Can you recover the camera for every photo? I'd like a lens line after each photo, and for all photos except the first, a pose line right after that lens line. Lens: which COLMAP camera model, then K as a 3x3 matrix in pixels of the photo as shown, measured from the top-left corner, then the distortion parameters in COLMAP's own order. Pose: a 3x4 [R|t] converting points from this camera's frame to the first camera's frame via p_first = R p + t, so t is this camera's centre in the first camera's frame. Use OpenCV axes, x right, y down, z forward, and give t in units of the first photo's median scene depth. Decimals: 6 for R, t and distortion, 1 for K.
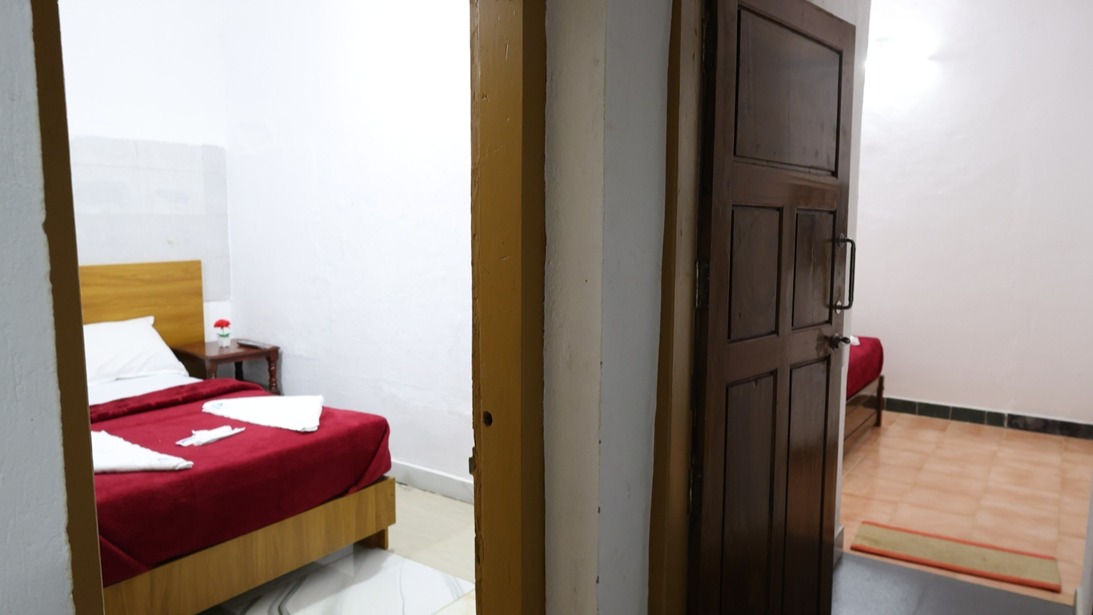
lens RADIAL K [[776.5, 0, 546.5], [0, 776.5, 307.5], [0, 0, 1]] dist [0.005997, 0.000823]
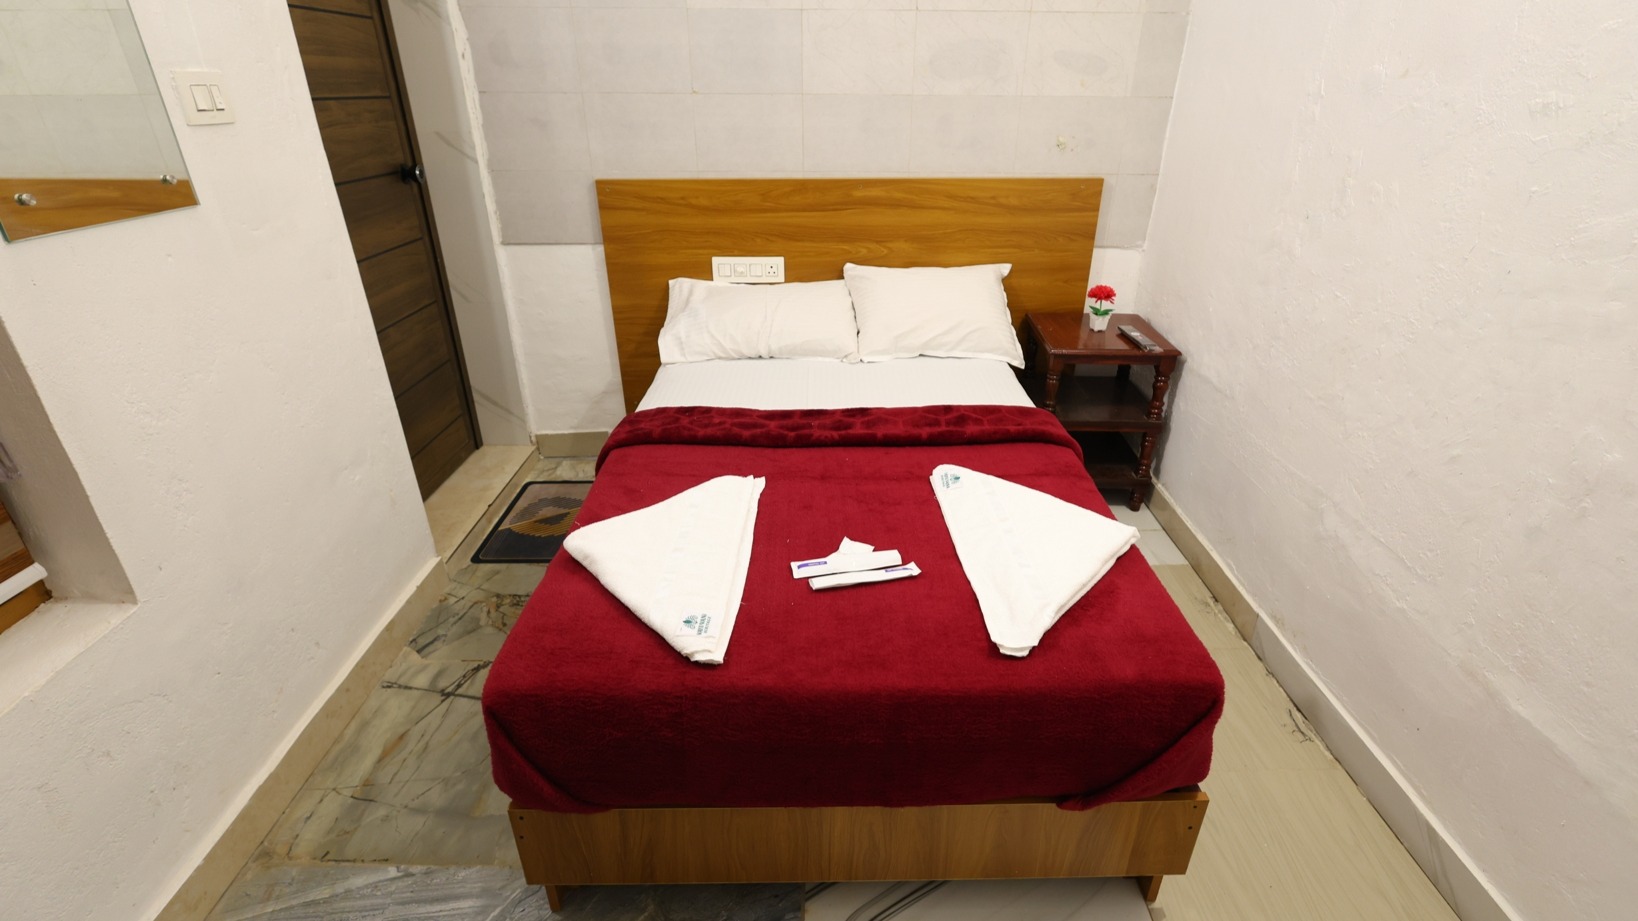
lens RADIAL K [[762.7, 0, 819.0], [0, 762.7, 460.5], [0, 0, 1]] dist [0.001096, 0.000118]
pose [[0.584078, 0.357404, -0.728776, -0.064337], [-0.094549, 0.921688, 0.376235, -0.065908], [0.806172, -0.150846, 0.572130, 0.479321]]
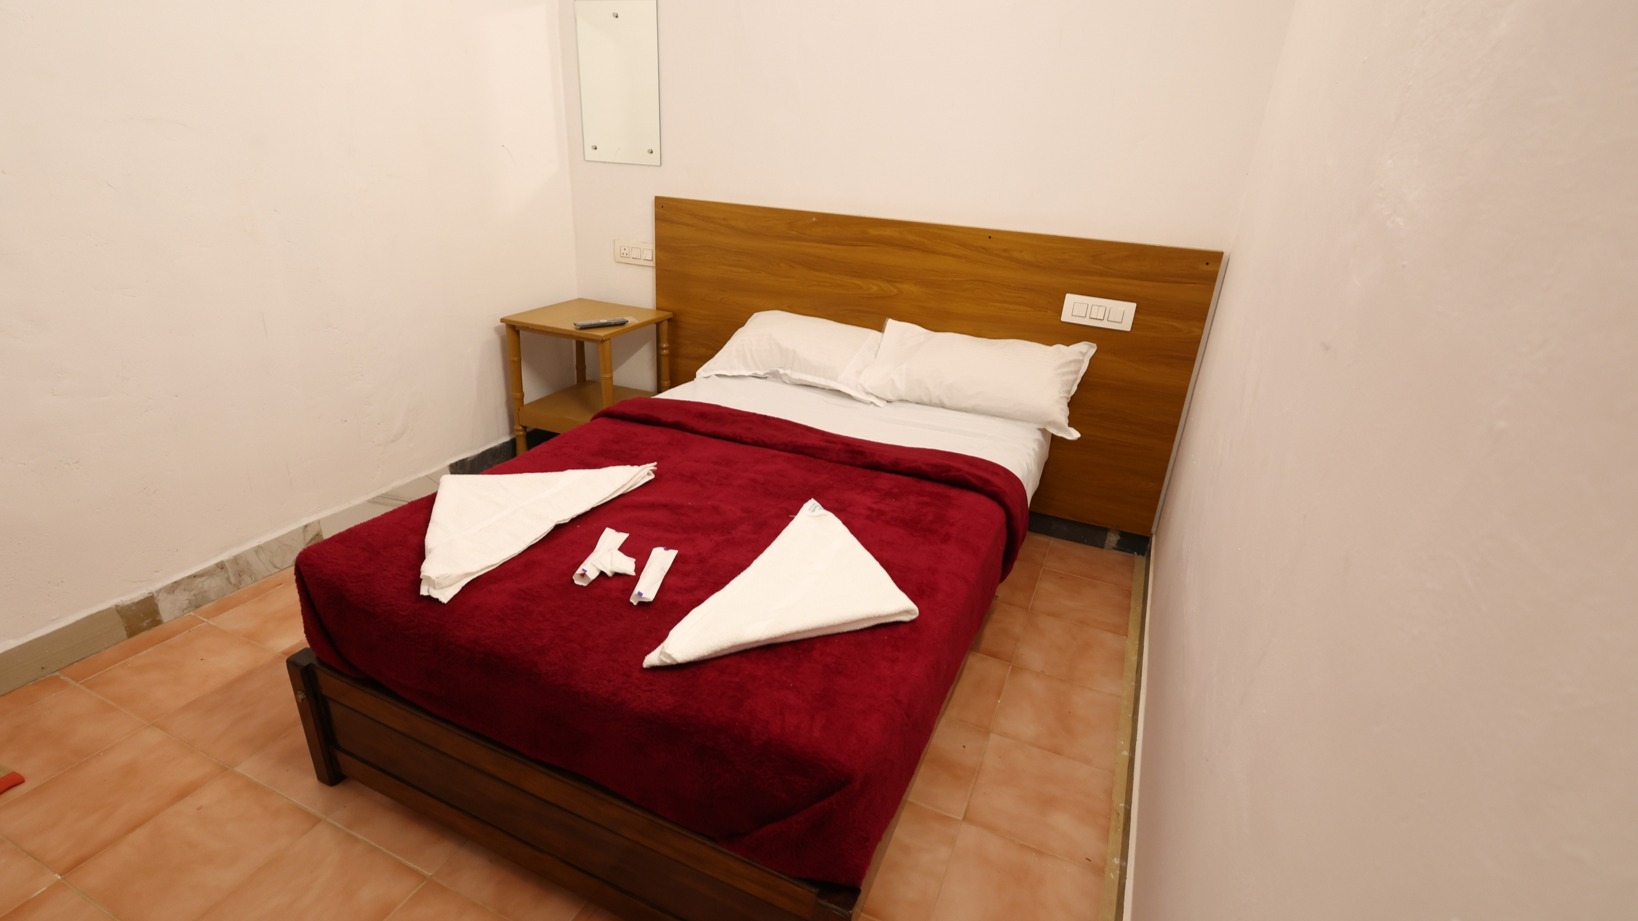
lens RADIAL K [[762.7, 0, 819.0], [0, 762.7, 460.5], [0, 0, 1]] dist [0.001096, 0.000118]
pose [[0.200750, 0.399428, -0.894515, 0.063059], [-0.170300, 0.913430, 0.369654, -0.089498], [0.964727, 0.078128, 0.251394, 0.717427]]
